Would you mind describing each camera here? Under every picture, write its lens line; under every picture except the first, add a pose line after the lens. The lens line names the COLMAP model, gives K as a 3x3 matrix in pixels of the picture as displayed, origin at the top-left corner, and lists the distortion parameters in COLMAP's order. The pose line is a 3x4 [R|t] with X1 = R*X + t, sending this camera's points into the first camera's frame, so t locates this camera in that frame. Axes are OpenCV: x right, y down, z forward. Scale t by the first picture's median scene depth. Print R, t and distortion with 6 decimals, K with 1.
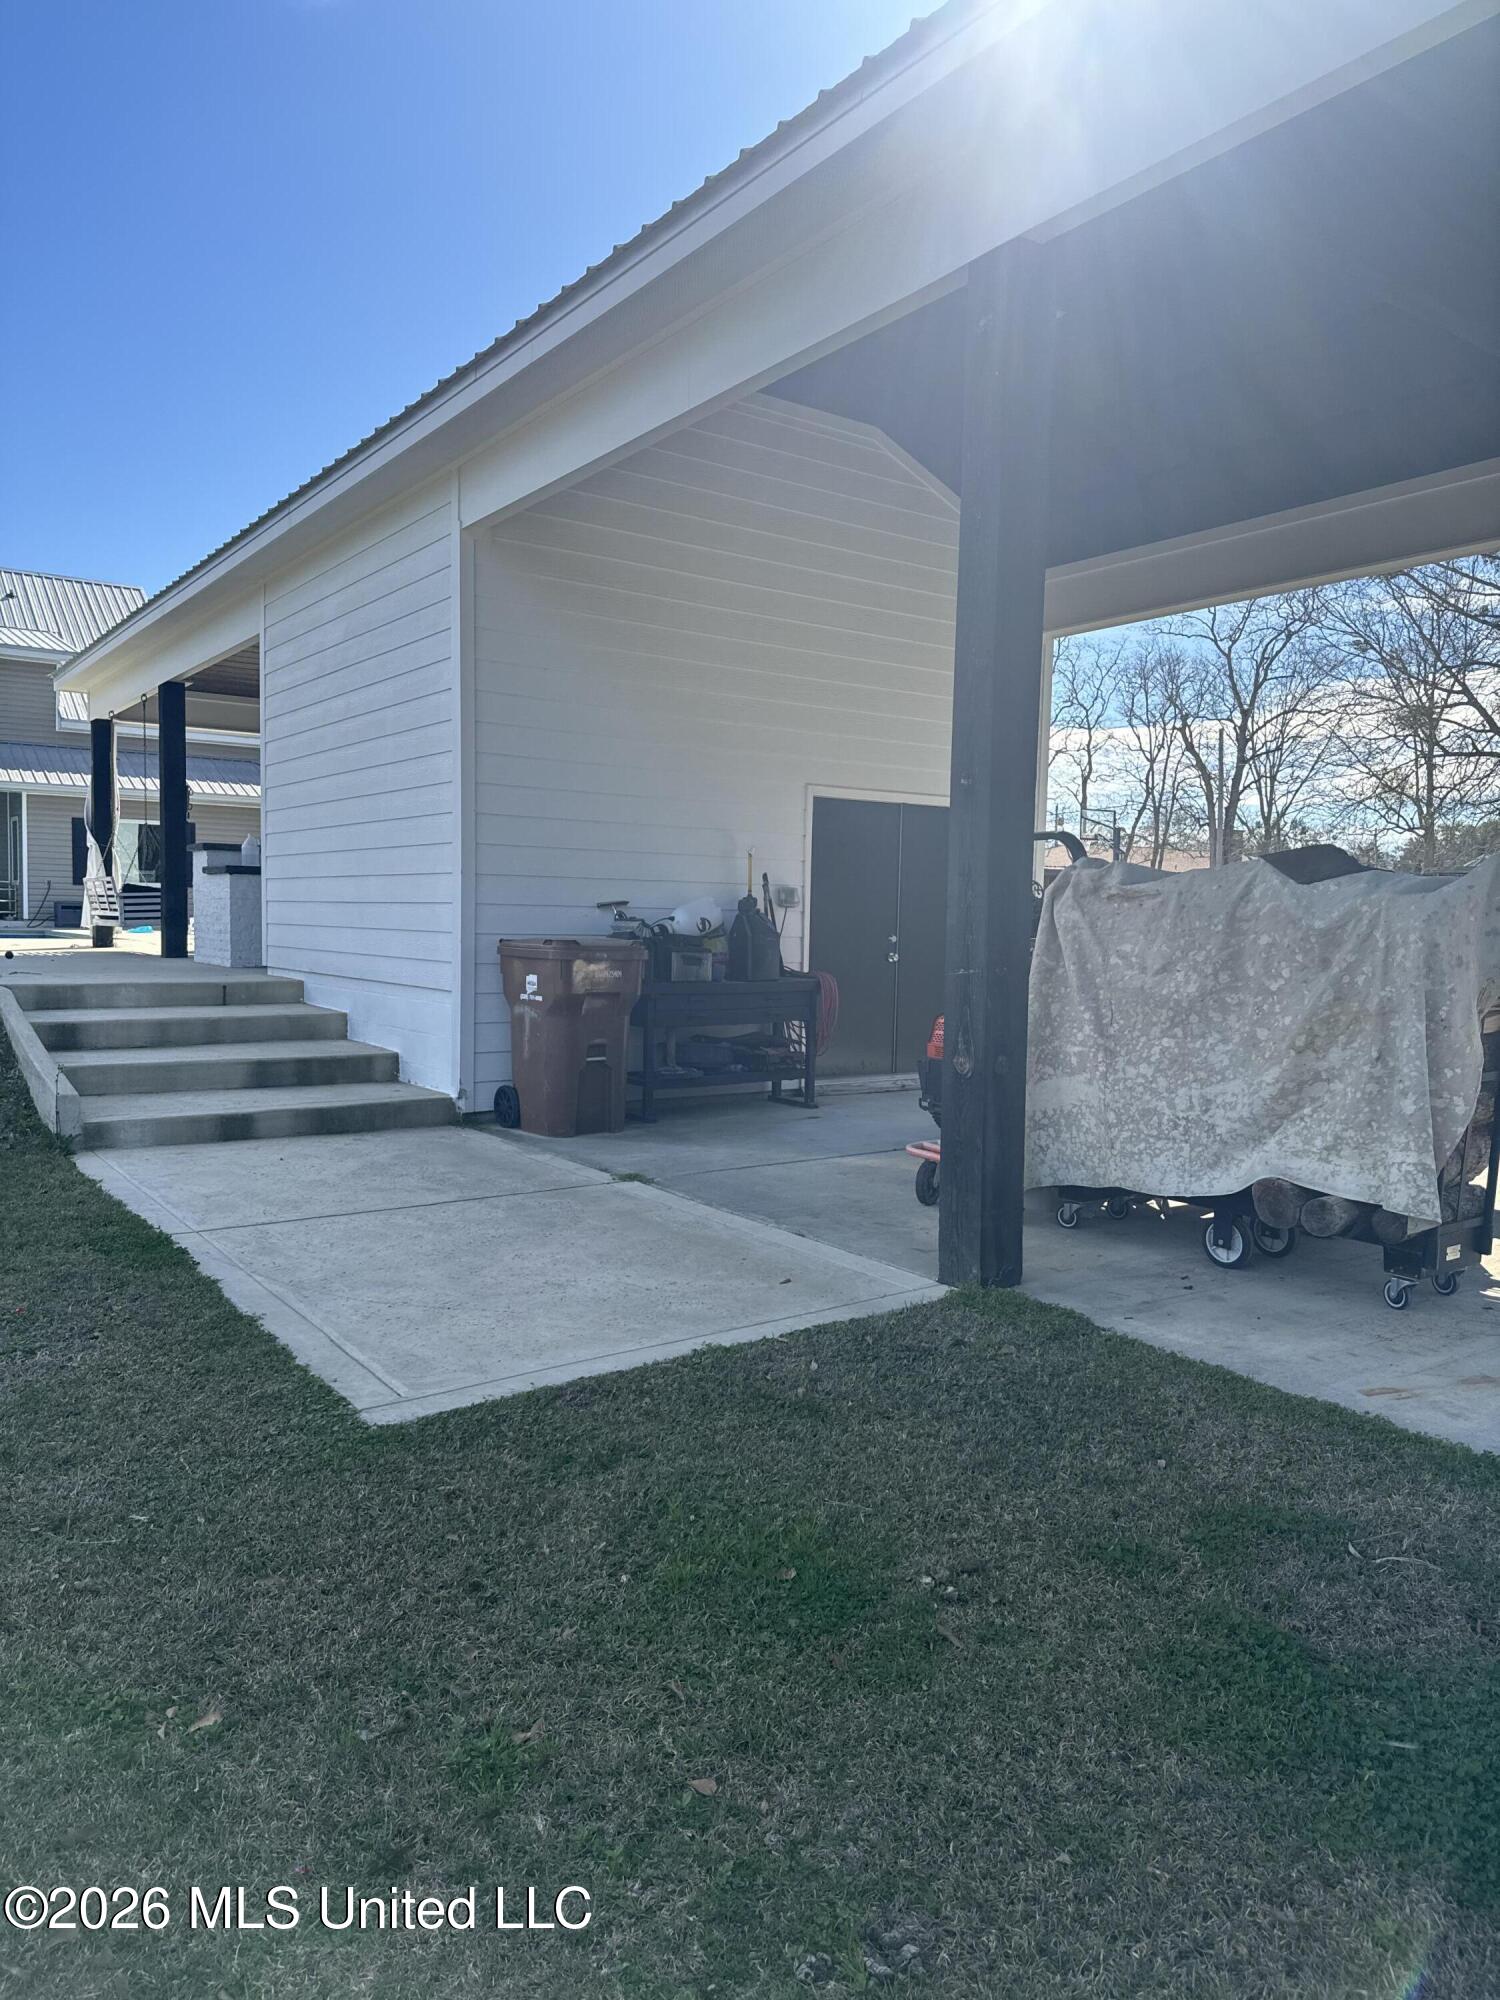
lens RADIAL K [[1382.7, 0, 750.0], [0, 1382.7, 1000.0], [0, 0, 1]] dist [0.058389, -0.085935]
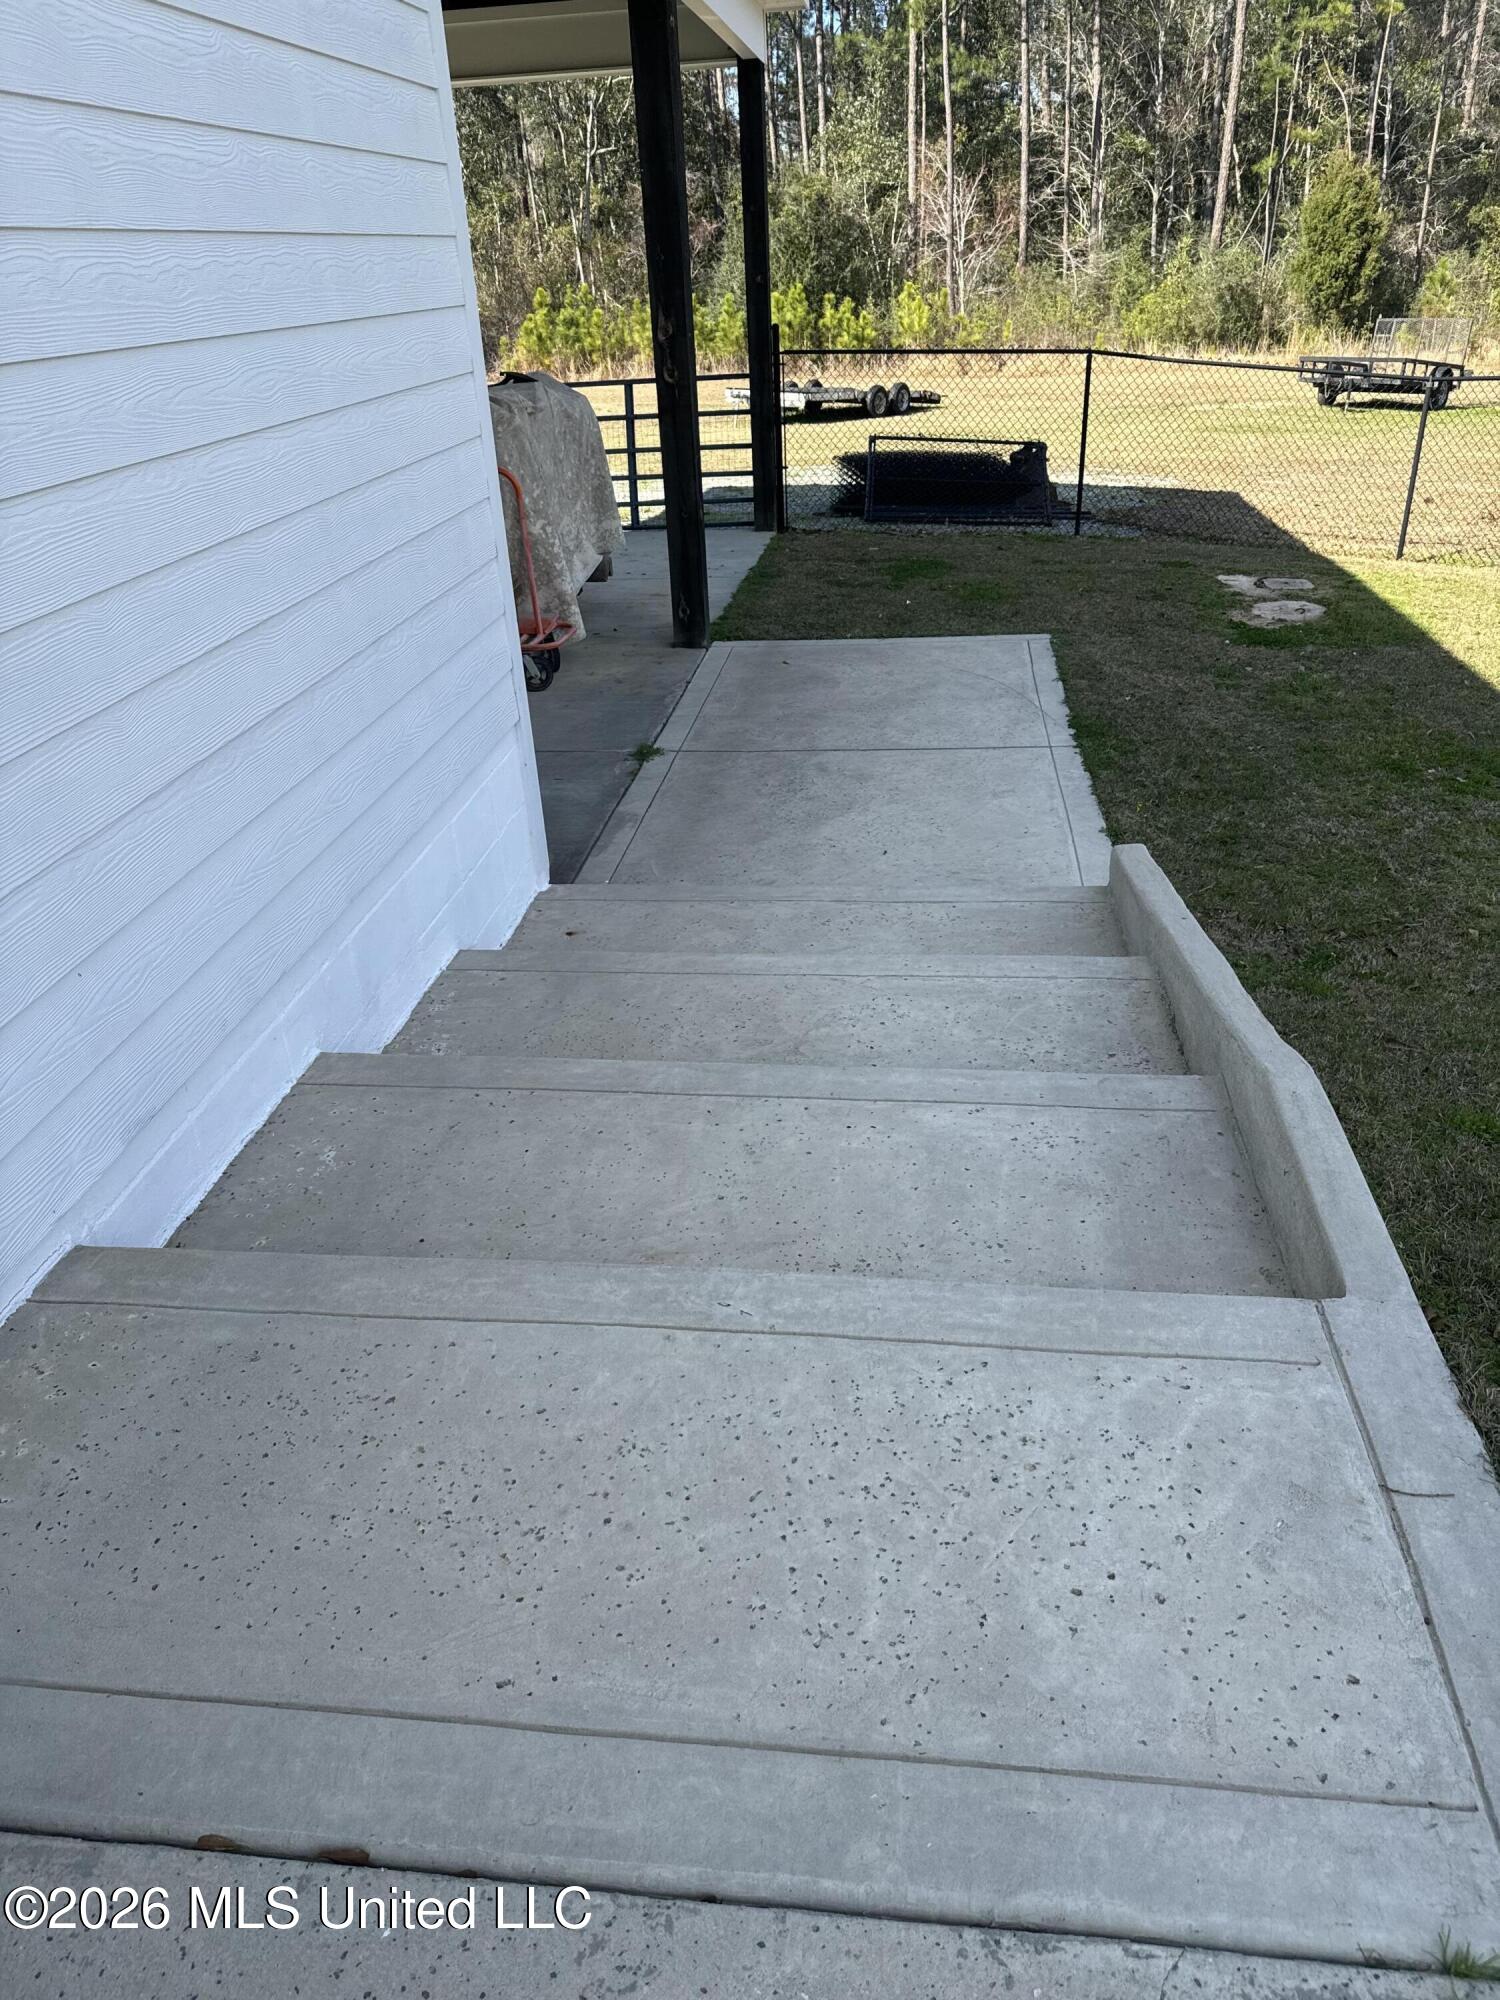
lens RADIAL K [[1382.7, 0, 750.0], [0, 1382.7, 1000.0], [0, 0, 1]] dist [0.058389, -0.085935]
pose [[-0.739169, -0.295778, 0.605098, -1.147805], [0.087004, 0.848953, 0.521258, -0.353212], [-0.667876, 0.437944, -0.601786, 2.283694]]
